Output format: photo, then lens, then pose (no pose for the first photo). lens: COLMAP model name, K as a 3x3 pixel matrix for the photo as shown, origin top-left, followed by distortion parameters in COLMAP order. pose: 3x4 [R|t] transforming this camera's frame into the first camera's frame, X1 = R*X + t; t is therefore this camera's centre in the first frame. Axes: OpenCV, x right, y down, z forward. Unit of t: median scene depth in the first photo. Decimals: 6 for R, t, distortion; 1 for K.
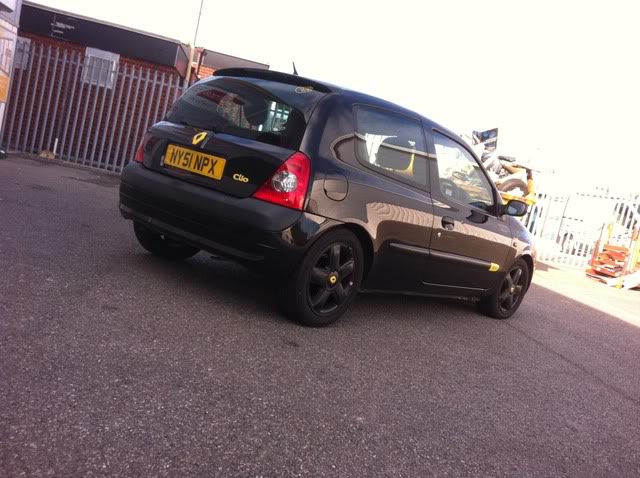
lens RADIAL K [[576.9, 0, 320.0], [0, 576.9, 239.0], [0, 0, 1]] dist [0.130437, -0.321204]
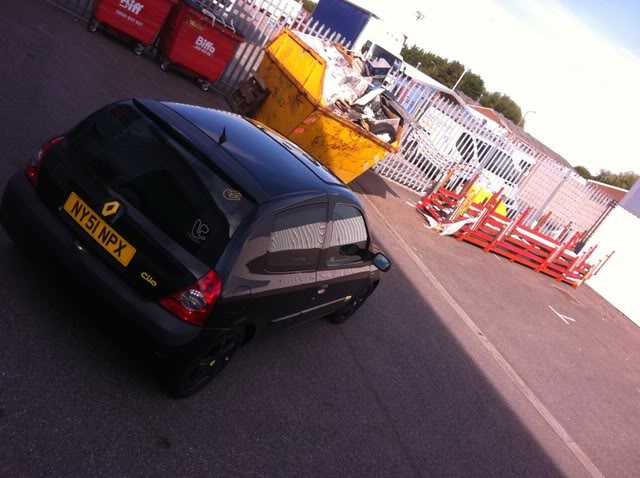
lens RADIAL K [[576.9, 0, 320.0], [0, 576.9, 239.0], [0, 0, 1]] dist [0.130437, -0.321204]
pose [[0.926527, 0.216718, 0.307541, -0.136858], [-0.300846, 0.917624, 0.259725, -0.379350], [-0.225920, -0.333165, 0.915402, 0.024626]]
